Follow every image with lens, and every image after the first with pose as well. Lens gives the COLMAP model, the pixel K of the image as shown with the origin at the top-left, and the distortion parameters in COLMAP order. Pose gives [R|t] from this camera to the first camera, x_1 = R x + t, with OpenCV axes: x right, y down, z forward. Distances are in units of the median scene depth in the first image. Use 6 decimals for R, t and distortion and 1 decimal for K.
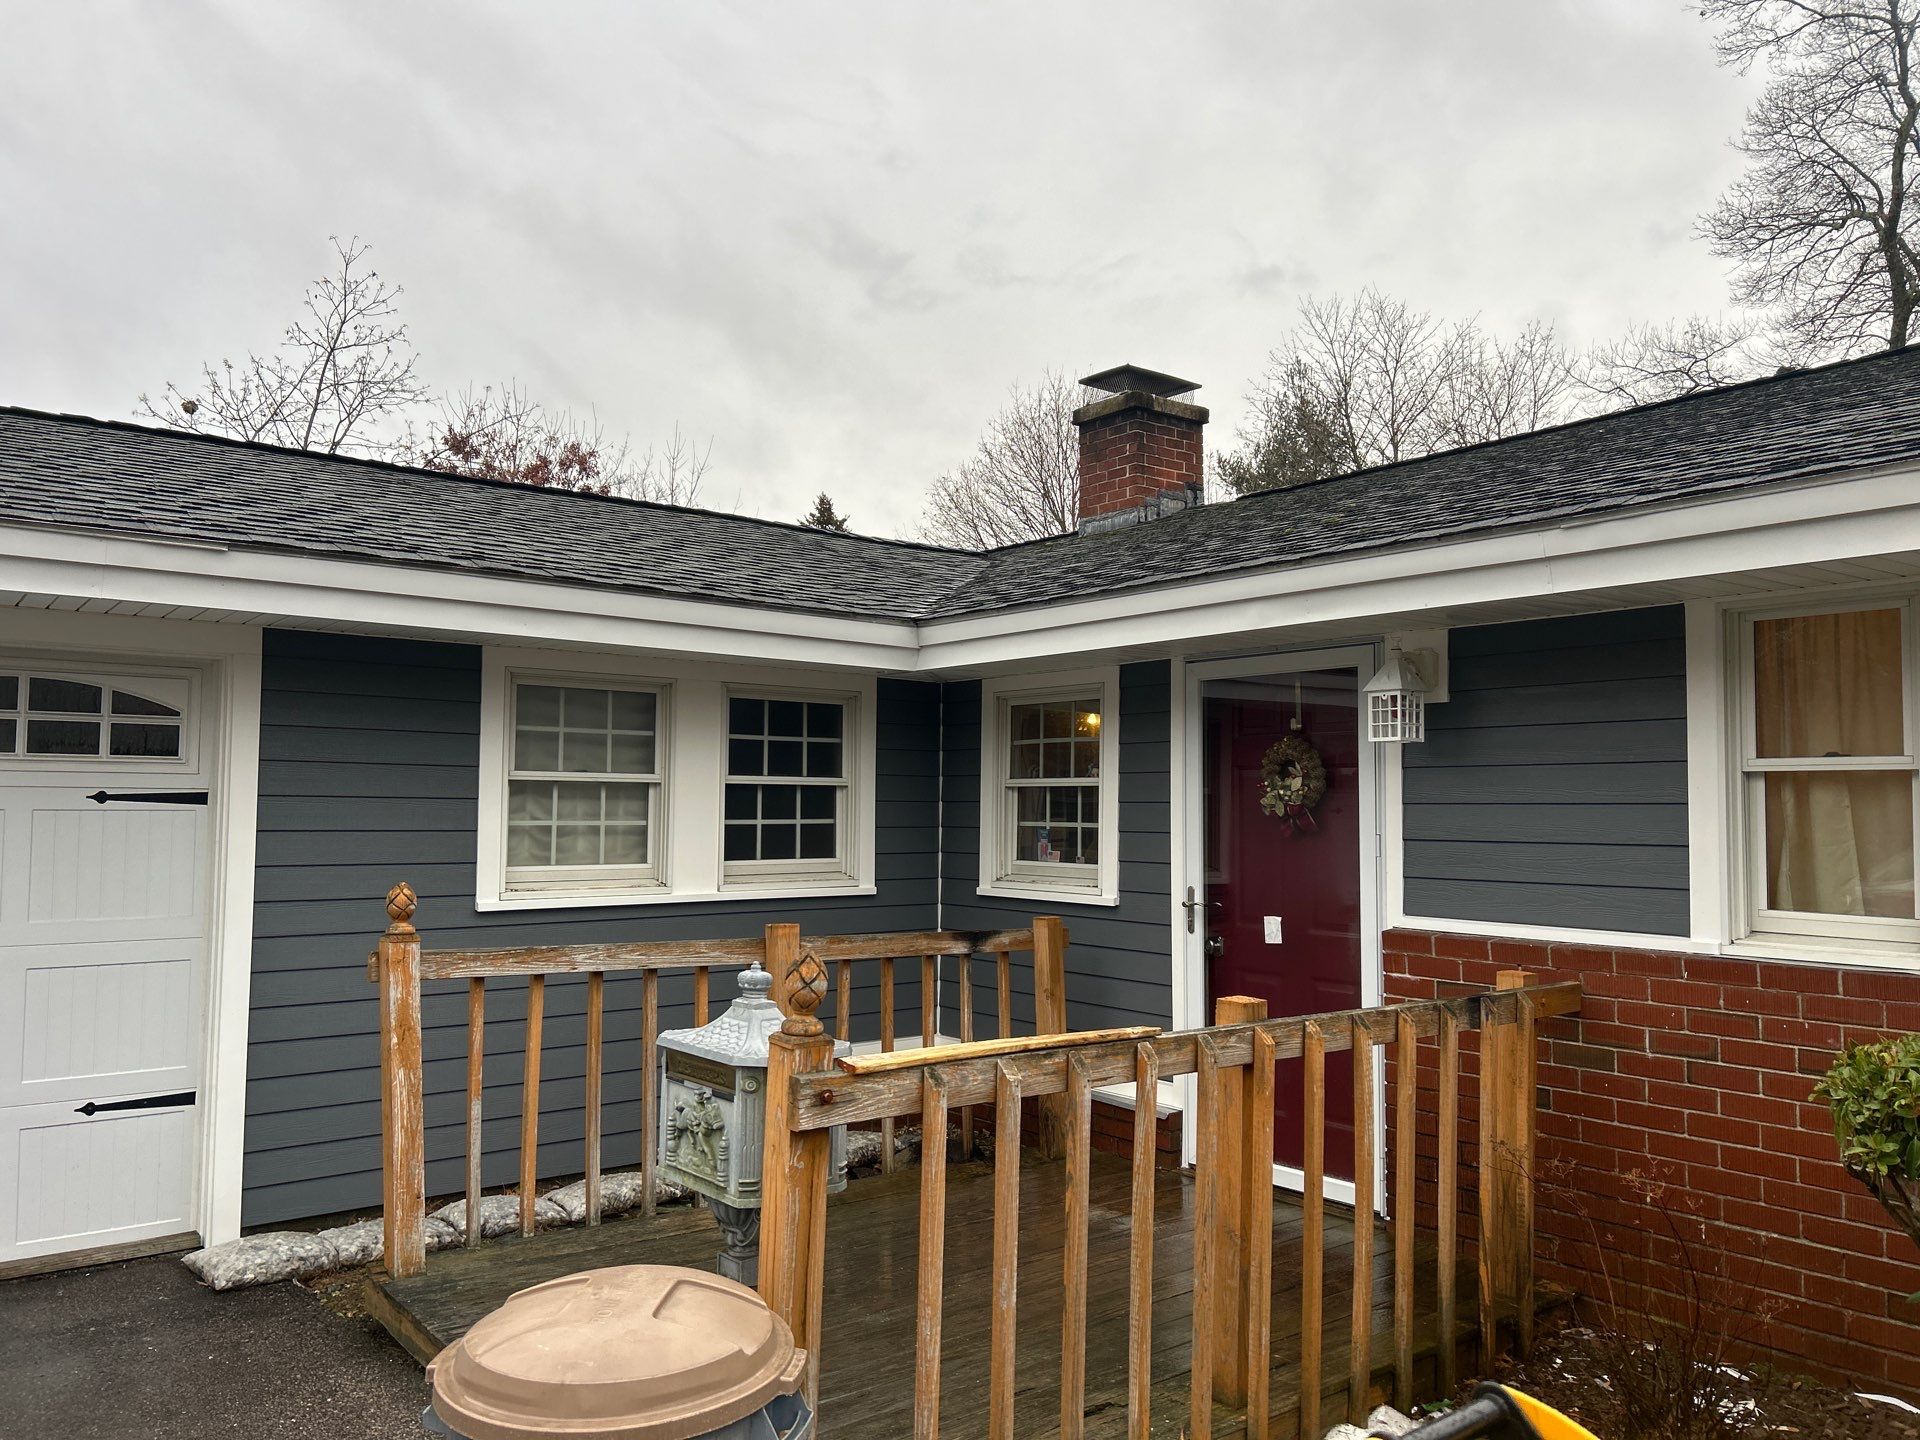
lens RADIAL K [[1451.6, 0, 963.2], [0, 1451.6, 722.8], [0, 0, 1]] dist [0.122103, -0.175670]
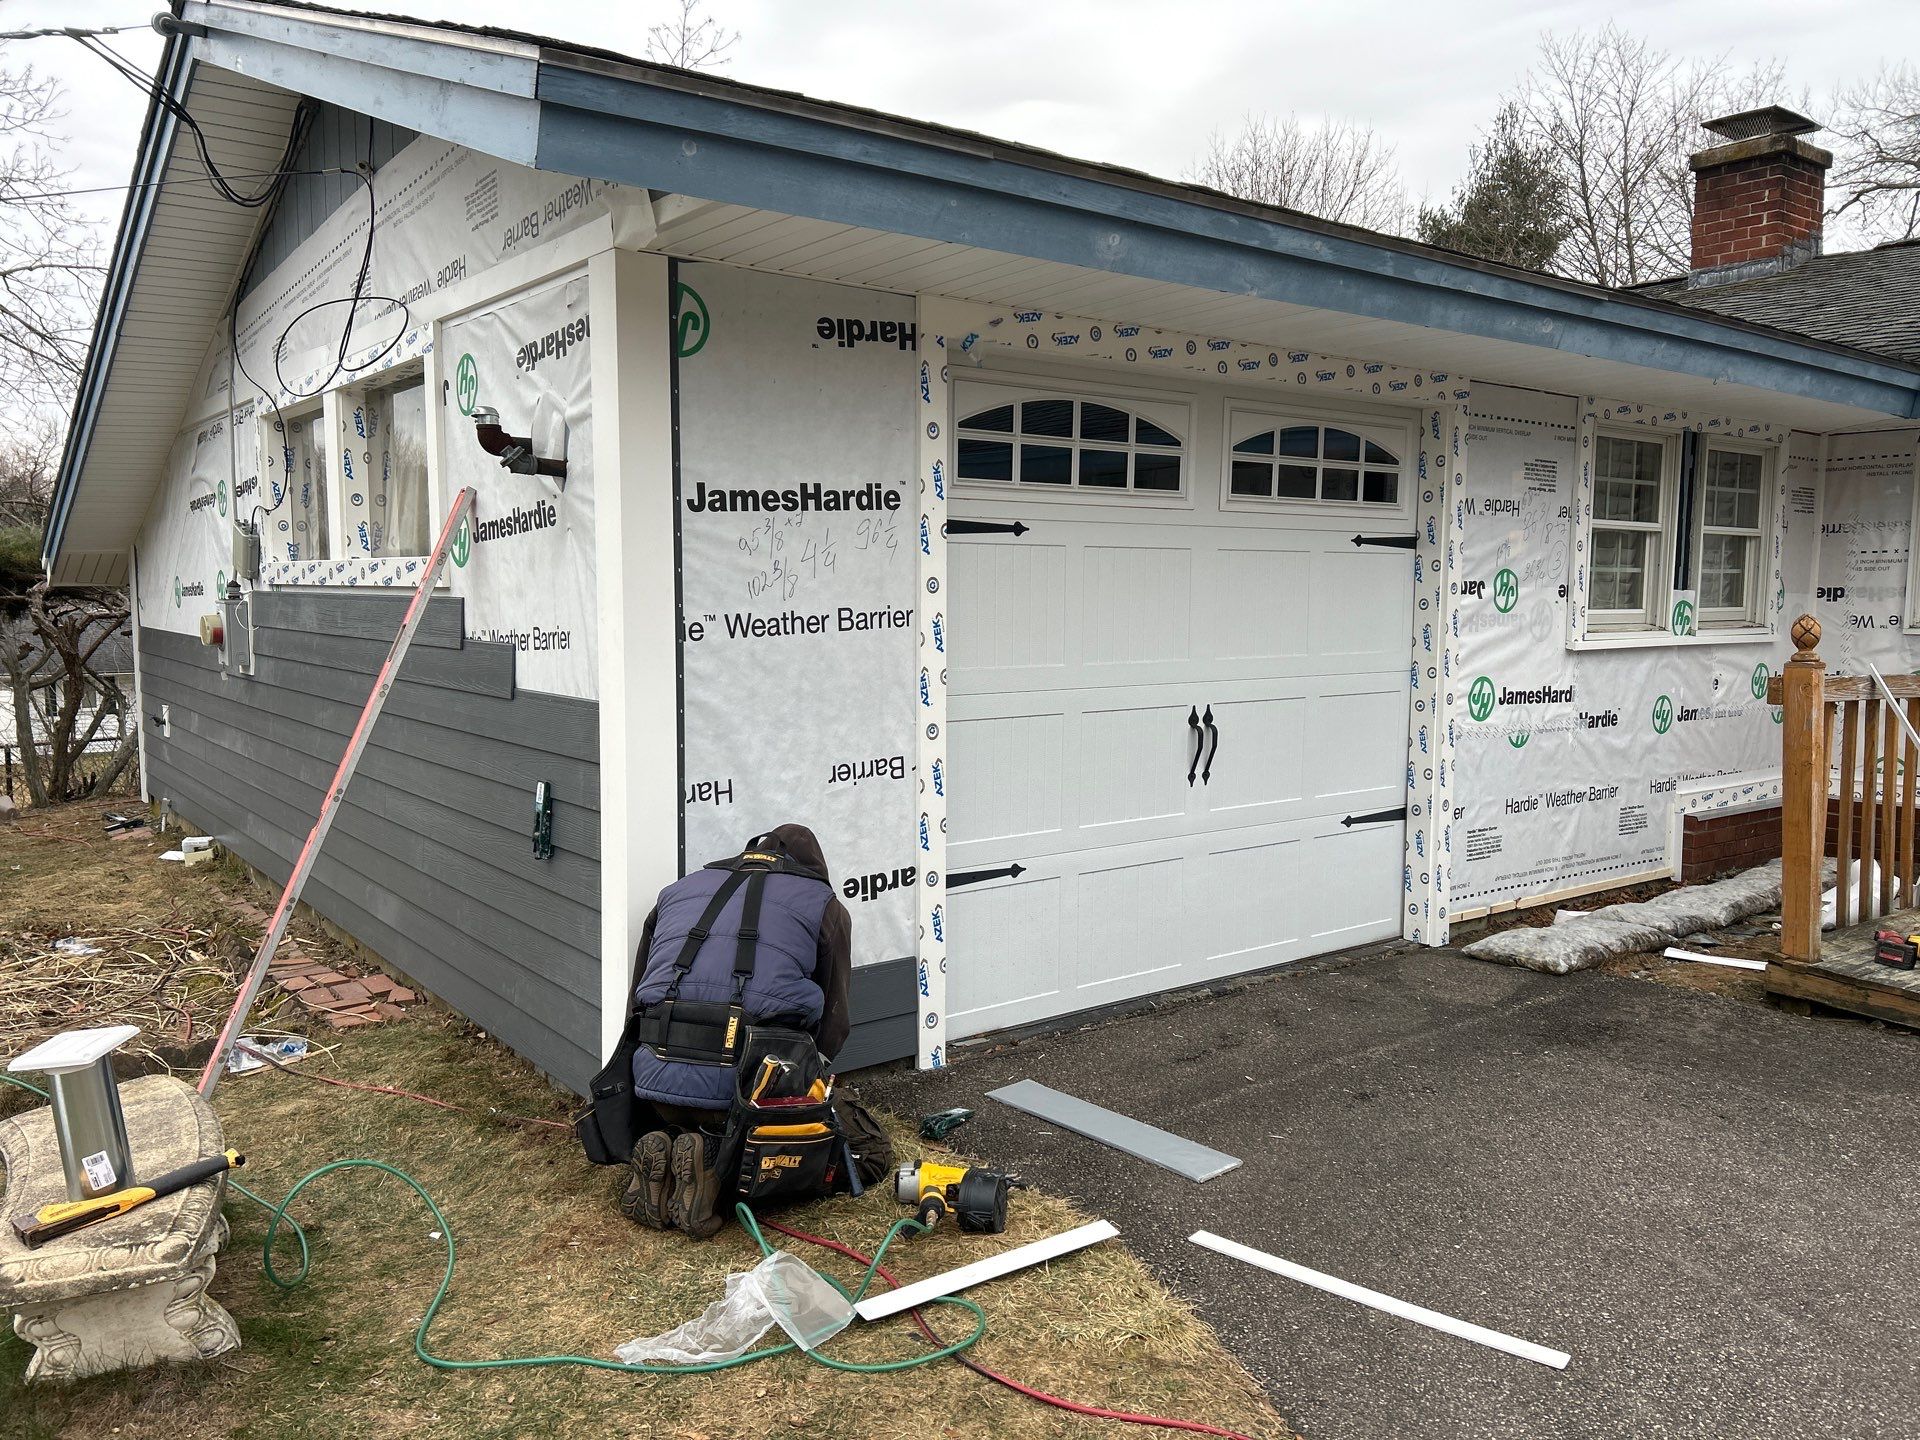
lens RADIAL K [[1460.8, 0, 930.1], [0, 1460.8, 718.8], [0, 0, 1]] dist [0.005055, 0.003281]
pose [[0.999428, 0.004412, -0.033534, -0.159928], [0.000768, 0.988241, 0.152901, 0.002998], [0.033815, -0.152839, 0.987672, -0.014911]]
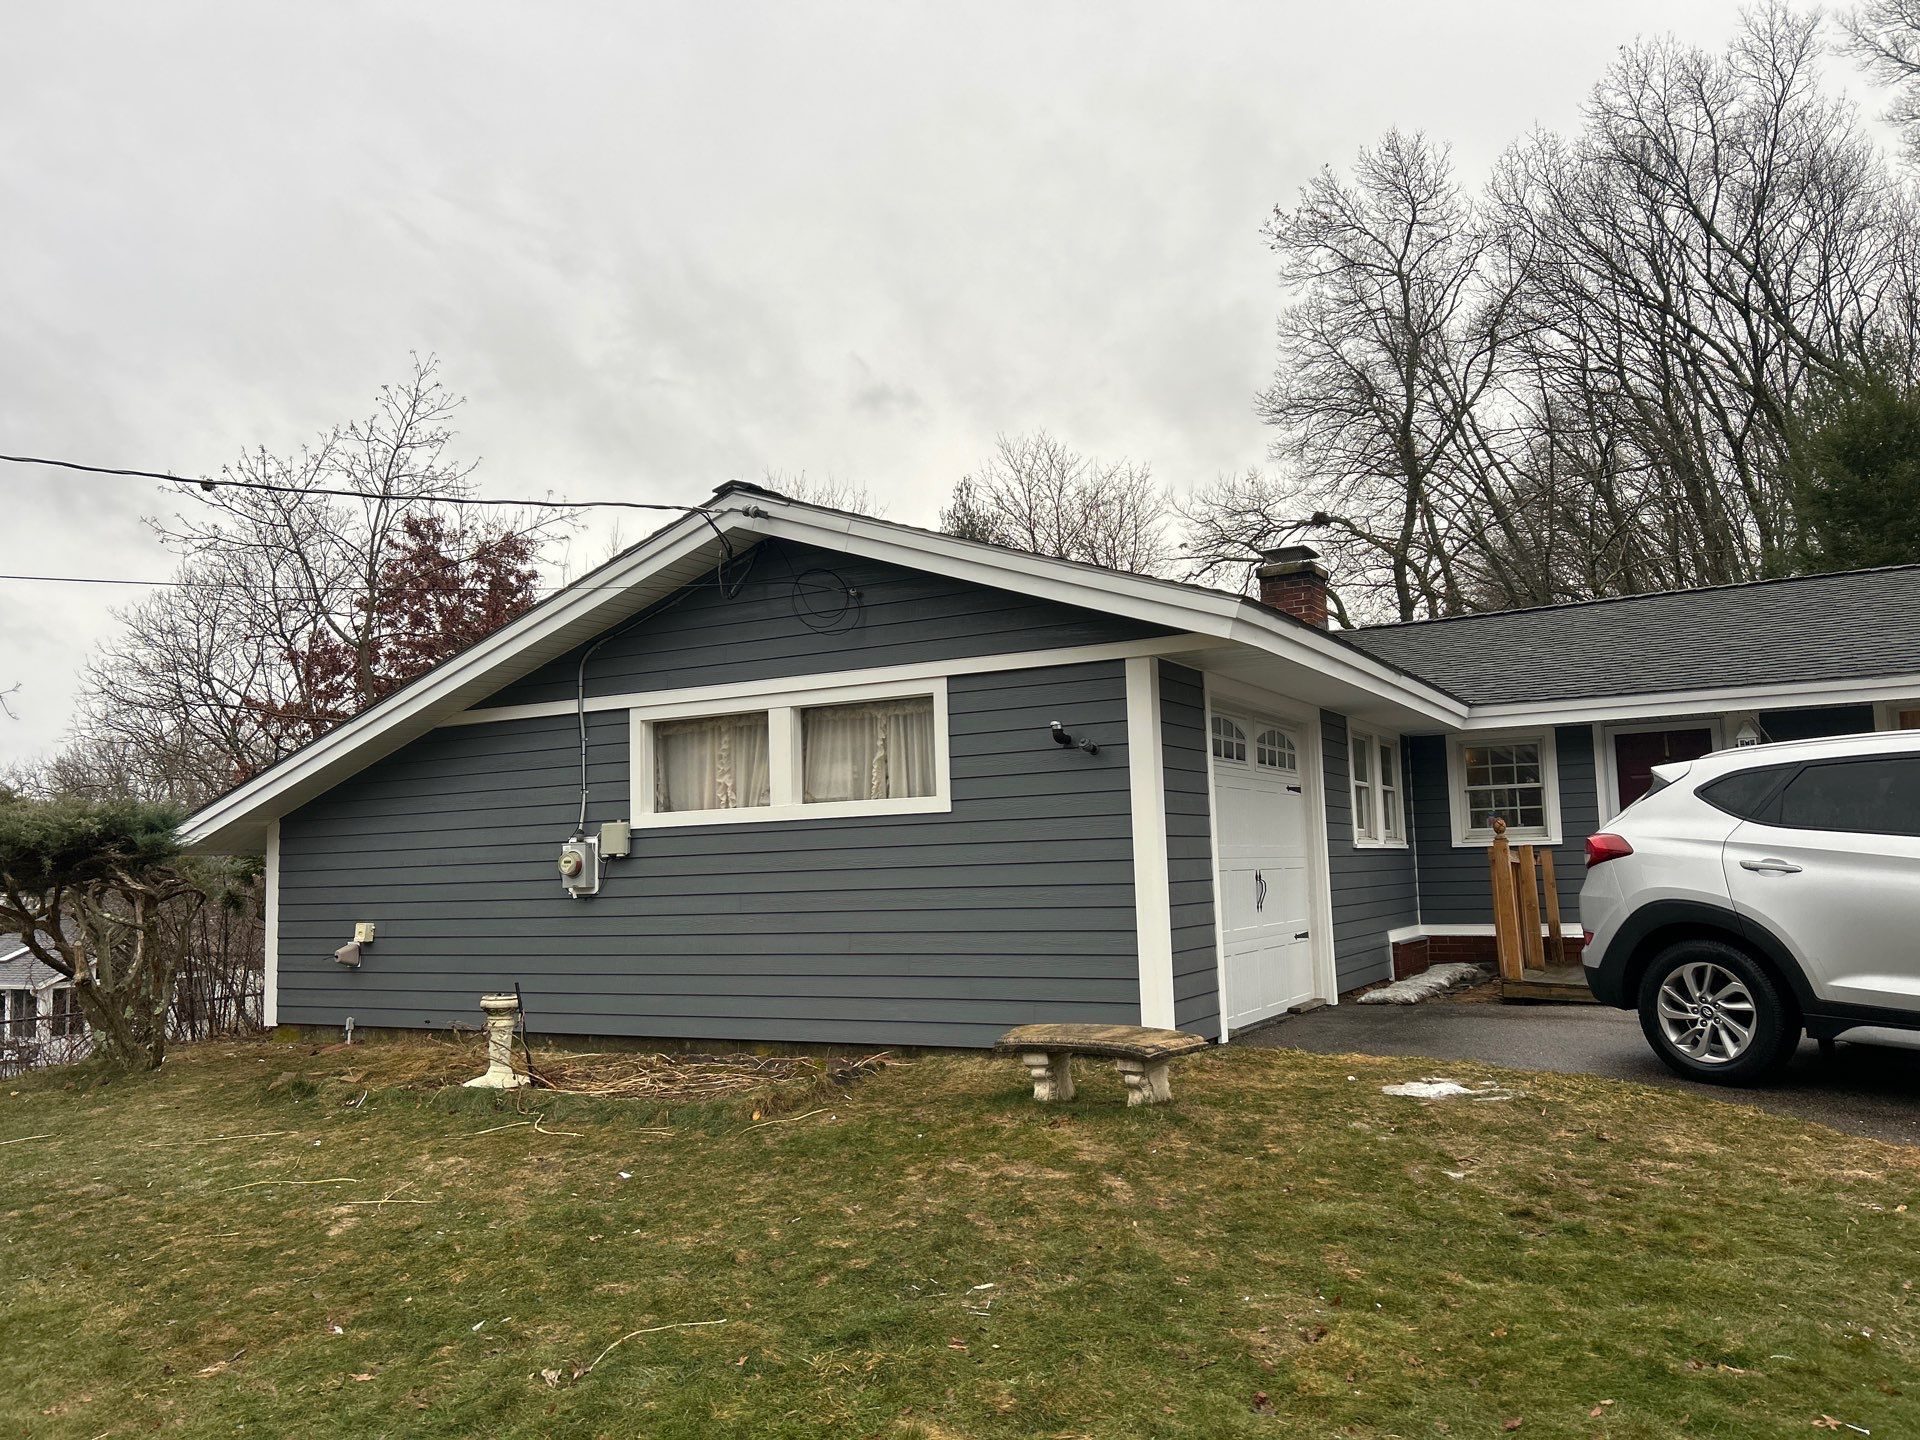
lens RADIAL K [[1467.4, 0, 954.9], [0, 1467.4, 721.7], [0, 0, 1]] dist [0.120056, 0.000406]
pose [[0.923178, 0.002282, 0.384366, -0.342065], [0.015966, 0.998892, -0.044279, 0.007556], [-0.384041, 0.047014, 0.922118, -0.142046]]
